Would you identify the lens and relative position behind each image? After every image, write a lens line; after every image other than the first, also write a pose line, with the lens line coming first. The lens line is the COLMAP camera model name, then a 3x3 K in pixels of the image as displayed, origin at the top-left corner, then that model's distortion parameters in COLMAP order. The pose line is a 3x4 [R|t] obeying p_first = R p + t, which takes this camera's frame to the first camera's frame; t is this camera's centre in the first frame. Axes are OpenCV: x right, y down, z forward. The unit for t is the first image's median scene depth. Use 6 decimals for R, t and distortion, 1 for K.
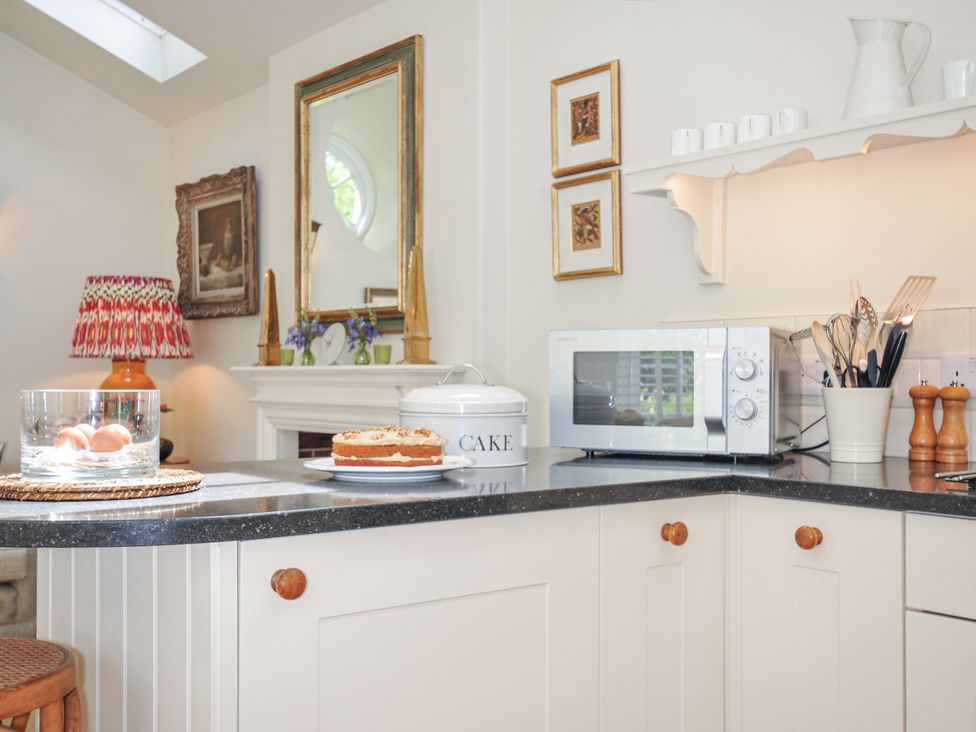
lens RADIAL K [[1098.4, 0, 496.3], [0, 1098.4, 374.7], [0, 0, 1]] dist [0.045150, -0.028618]
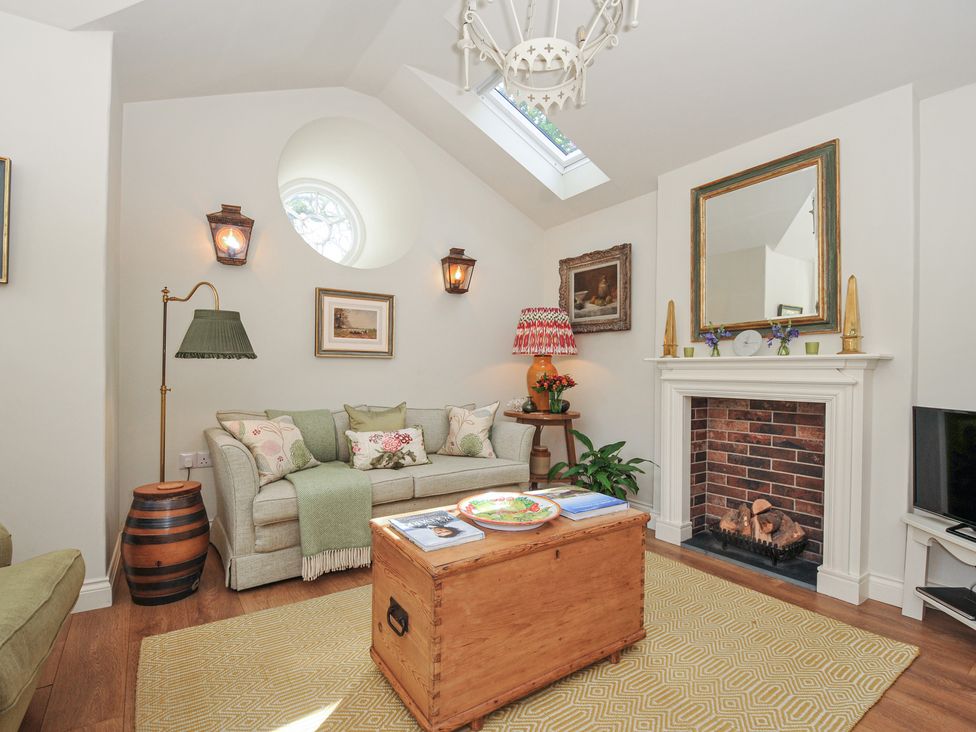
lens RADIAL K [[480.3, 0, 495.5], [0, 480.3, 377.2], [0, 0, 1]] dist [0.014582, -0.024312]
pose [[0.998155, 0.011426, -0.059635, -0.449713], [-0.010840, 0.999890, 0.010147, 0.017729], [0.059744, -0.009482, 0.998169, 0.270077]]
